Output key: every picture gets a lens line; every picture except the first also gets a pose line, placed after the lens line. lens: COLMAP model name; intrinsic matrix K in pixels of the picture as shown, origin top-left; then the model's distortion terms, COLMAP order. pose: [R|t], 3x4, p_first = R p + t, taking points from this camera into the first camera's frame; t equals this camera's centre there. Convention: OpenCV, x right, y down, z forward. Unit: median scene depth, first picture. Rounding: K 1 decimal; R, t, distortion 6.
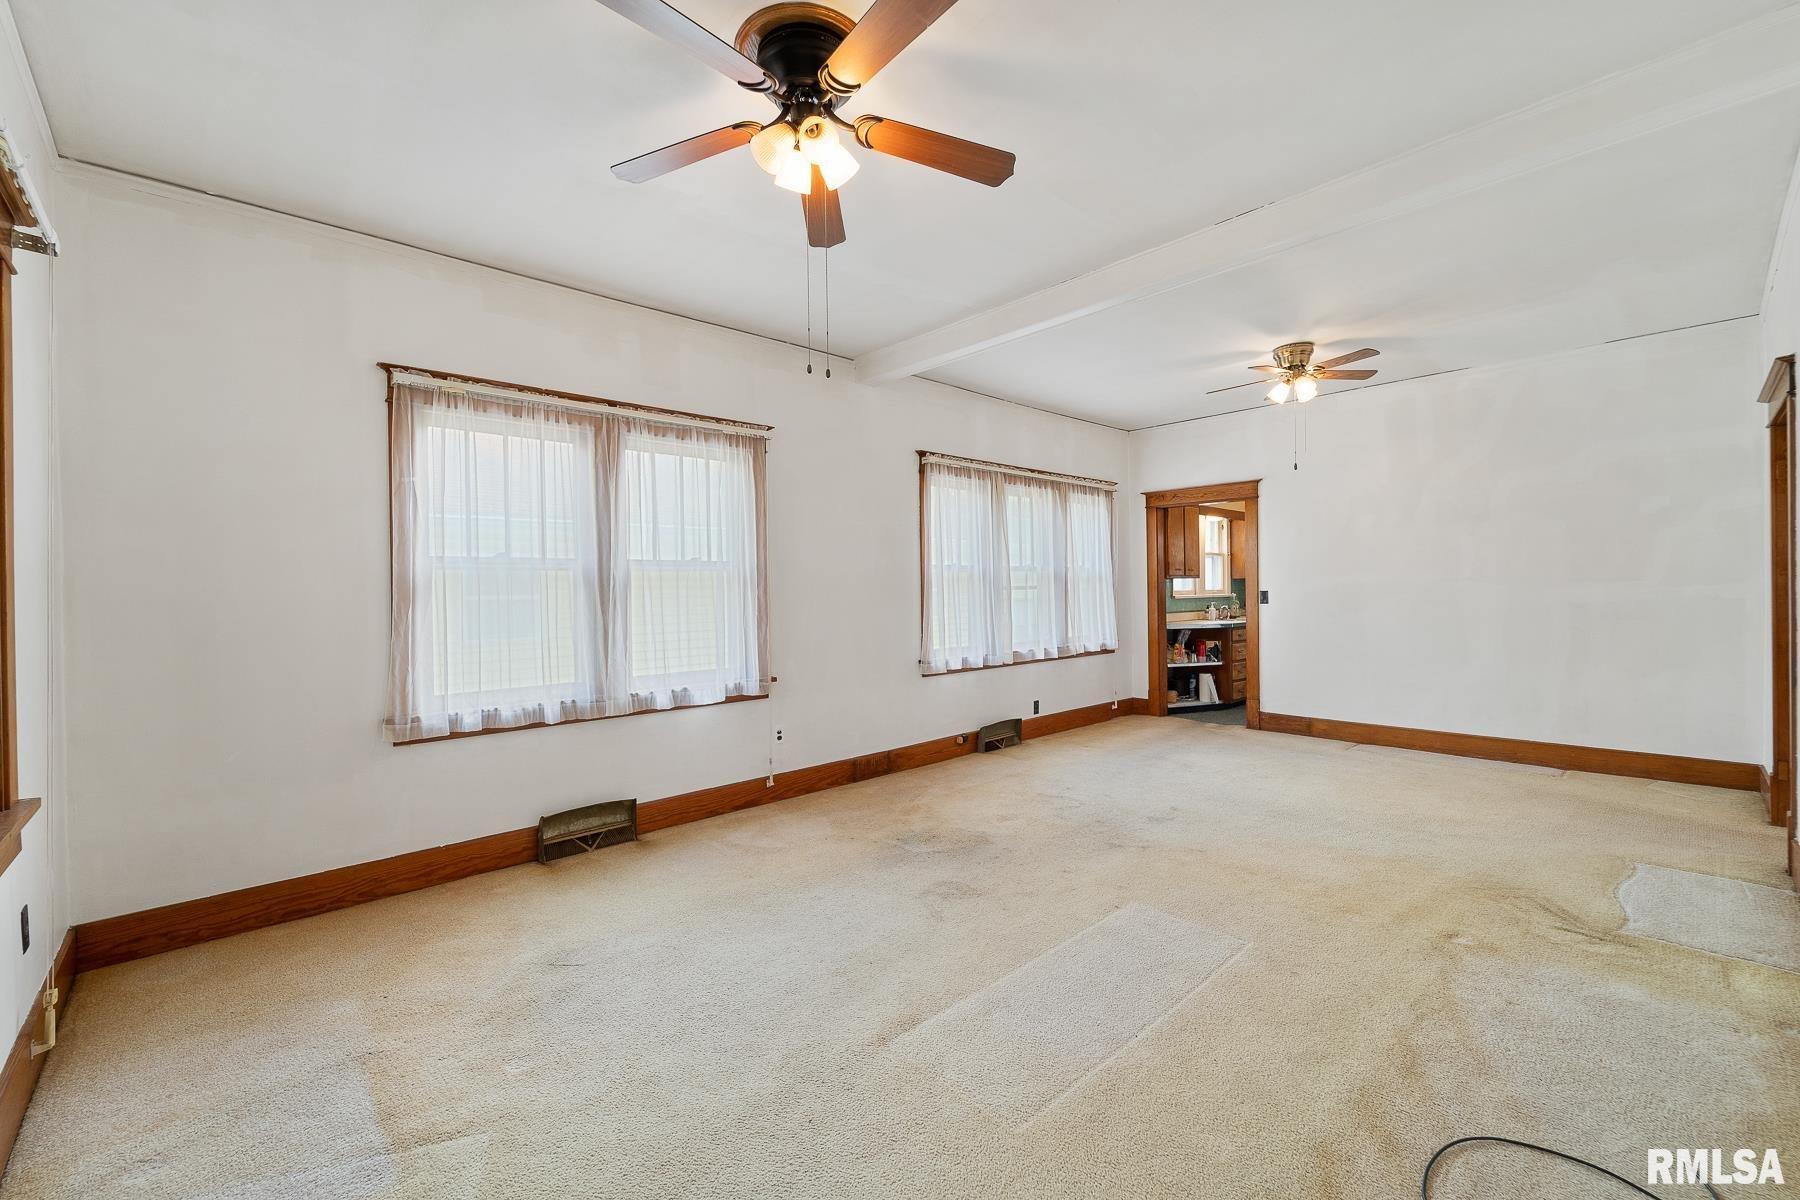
lens RADIAL K [[744.1, 0, 879.0], [0, 744.1, 593.2], [0, 0, 1]] dist [-0.000373, -0.001144]
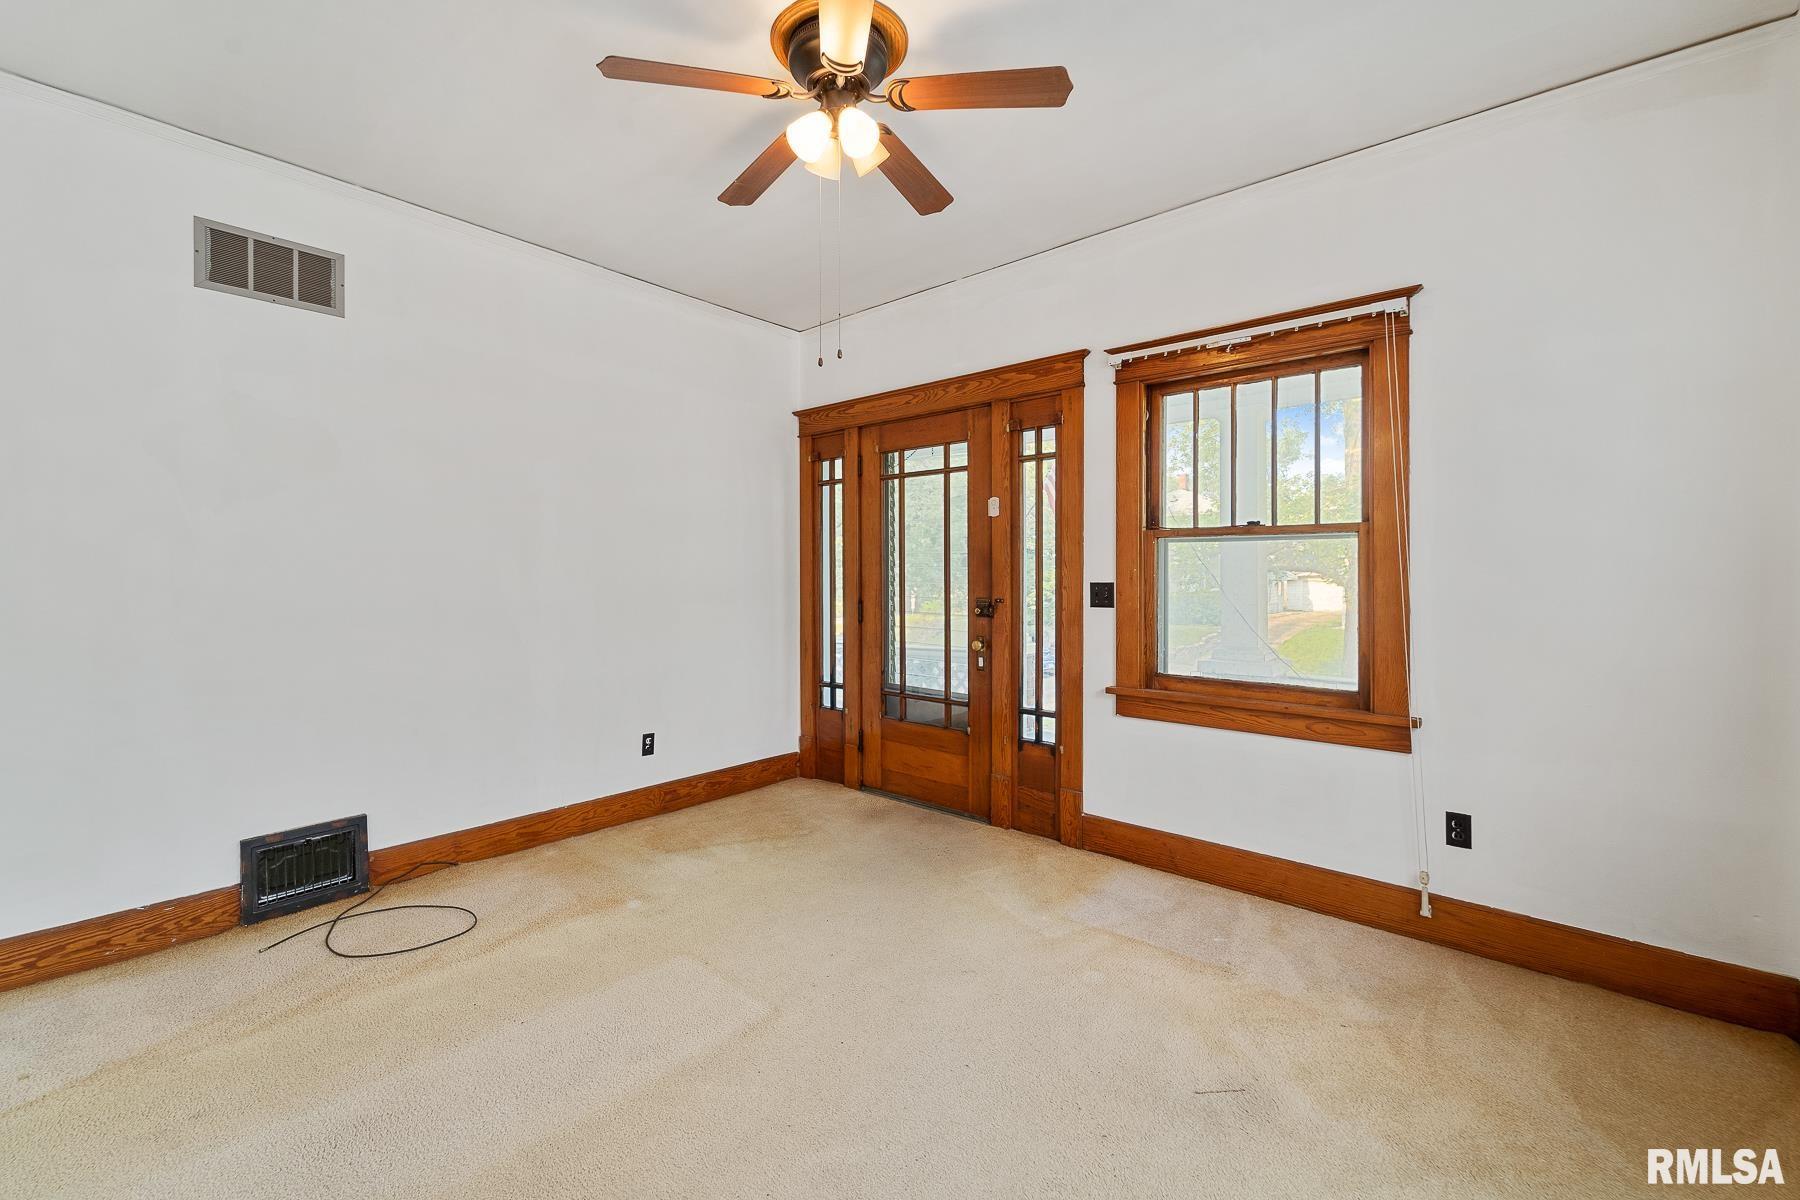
lens RADIAL K [[743.7, 0, 876.6], [0, 743.7, 573.4], [0, 0, 1]] dist [-0.001040, -0.000150]
pose [[-0.994063, 0.016729, -0.107516, -0.017666], [0.016468, 0.999859, 0.003308, -0.003285], [0.107556, 0.001518, -0.994198, 1.173513]]
